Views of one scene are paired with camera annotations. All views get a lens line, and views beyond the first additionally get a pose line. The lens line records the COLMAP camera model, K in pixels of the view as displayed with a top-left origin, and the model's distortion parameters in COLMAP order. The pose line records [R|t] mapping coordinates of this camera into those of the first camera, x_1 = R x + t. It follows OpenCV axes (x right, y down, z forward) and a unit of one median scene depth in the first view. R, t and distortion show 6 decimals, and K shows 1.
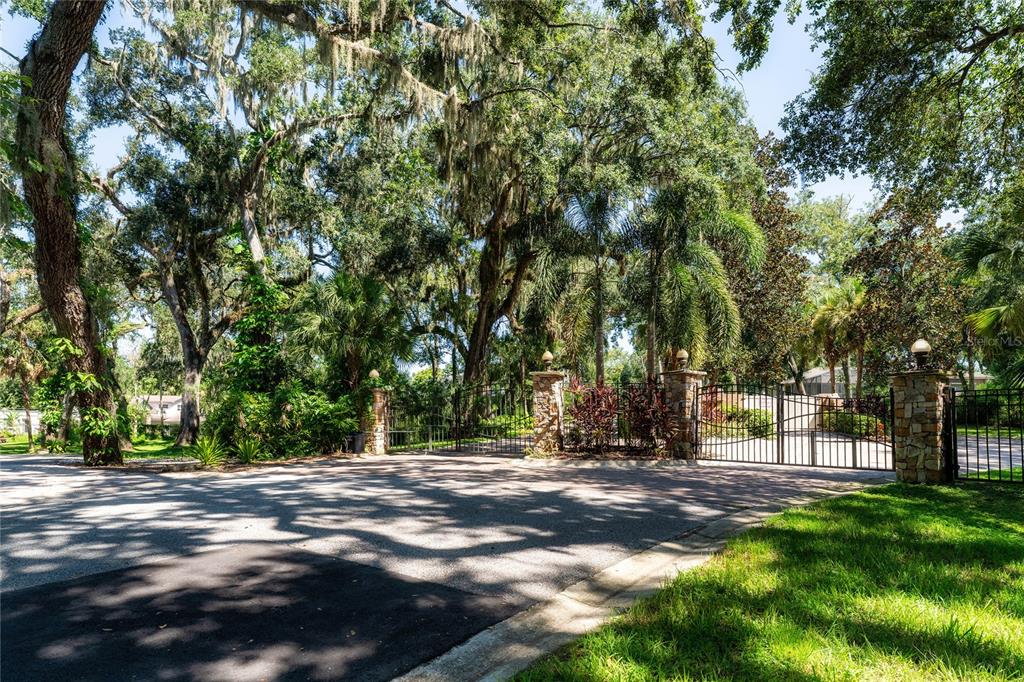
lens RADIAL K [[502.0, 0, 512.3], [0, 502.0, 400.7], [0, 0, 1]] dist [-0.000852, -0.000166]
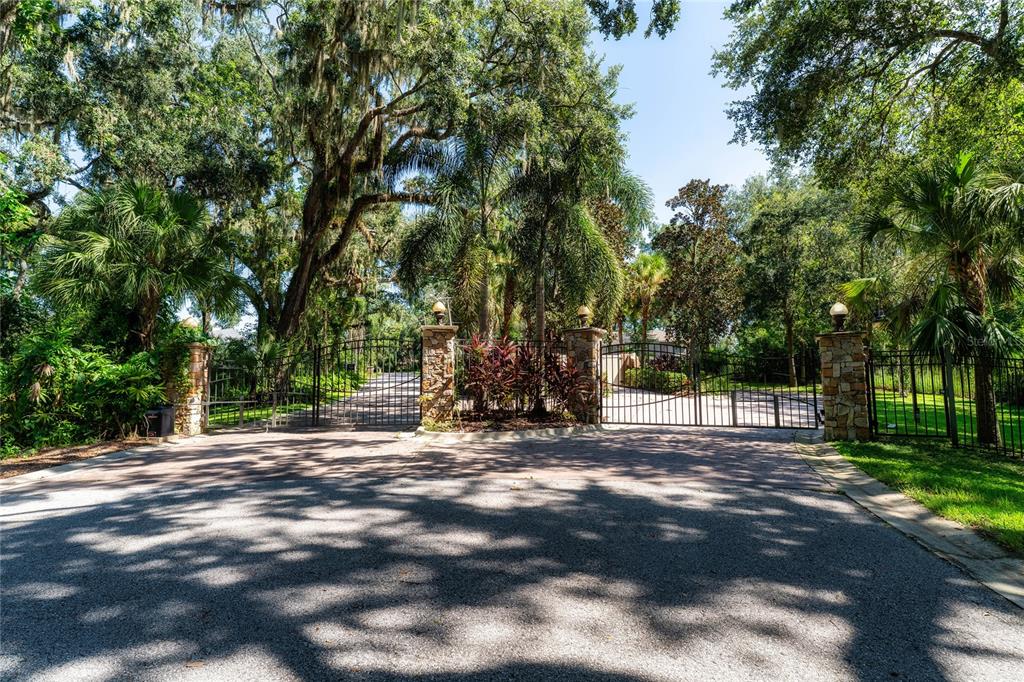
lens RADIAL K [[509.5, 0, 511.7], [0, 509.5, 312.3], [0, 0, 1]] dist [0.001343, -0.000166]
pose [[0.926932, 0.035626, 0.373535, -0.134119], [-0.000657, 0.995635, -0.093329, -0.000273], [-0.375229, 0.086264, 0.922909, 0.155512]]
